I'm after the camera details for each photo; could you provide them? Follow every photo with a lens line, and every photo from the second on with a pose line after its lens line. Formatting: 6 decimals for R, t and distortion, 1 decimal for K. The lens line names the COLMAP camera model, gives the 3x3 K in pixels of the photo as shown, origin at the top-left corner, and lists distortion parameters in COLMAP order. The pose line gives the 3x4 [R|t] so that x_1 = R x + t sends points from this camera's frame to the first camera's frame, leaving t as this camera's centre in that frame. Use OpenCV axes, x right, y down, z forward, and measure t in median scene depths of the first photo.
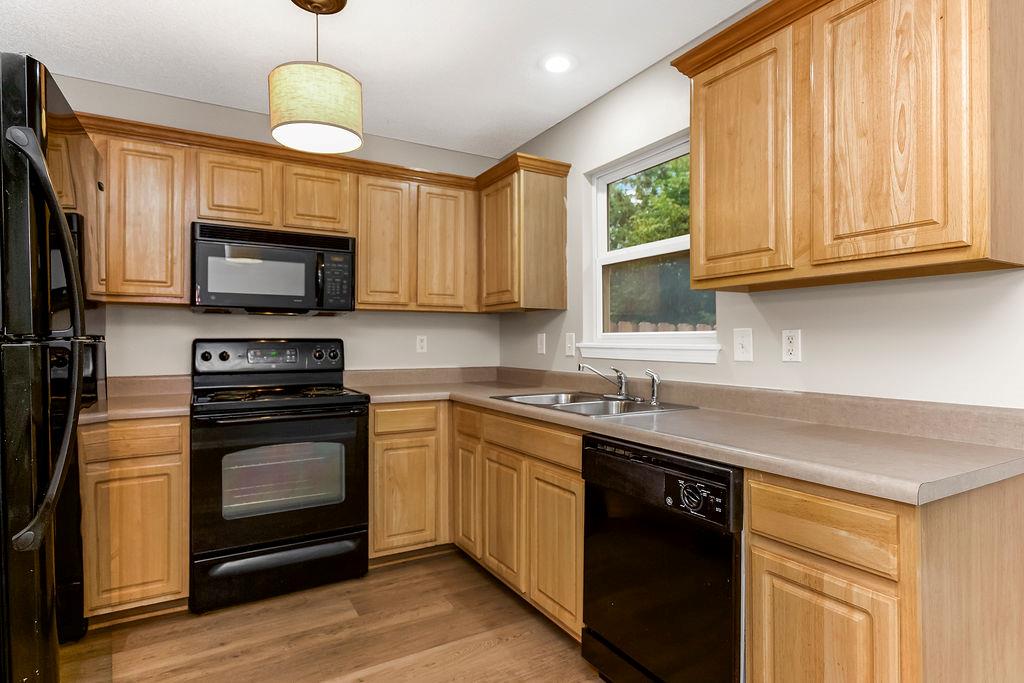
lens RADIAL K [[549.2, 0, 514.1], [0, 549.2, 340.9], [0, 0, 1]] dist [0.003791, -0.001176]
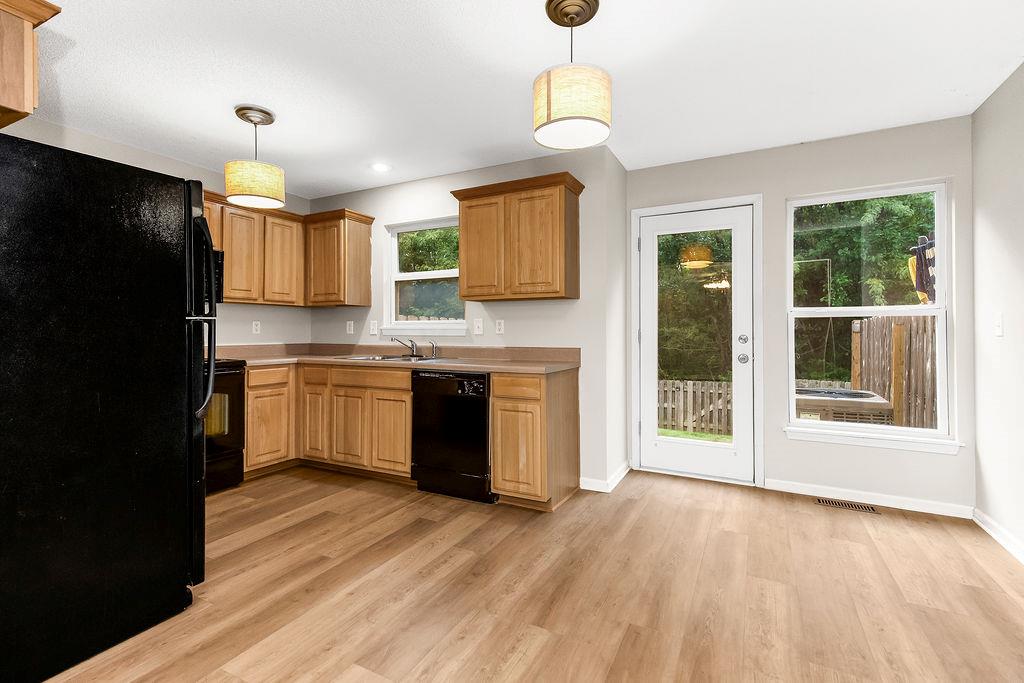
lens RADIAL K [[467.0, 0, 513.3], [0, 467.0, 333.2], [0, 0, 1]] dist [0.001348, 0.000072]
pose [[0.845046, -0.001903, 0.534690, -0.332442], [-0.001167, 0.999985, 0.005403, 0.017170], [-0.534692, -0.005190, 0.845031, -0.455221]]
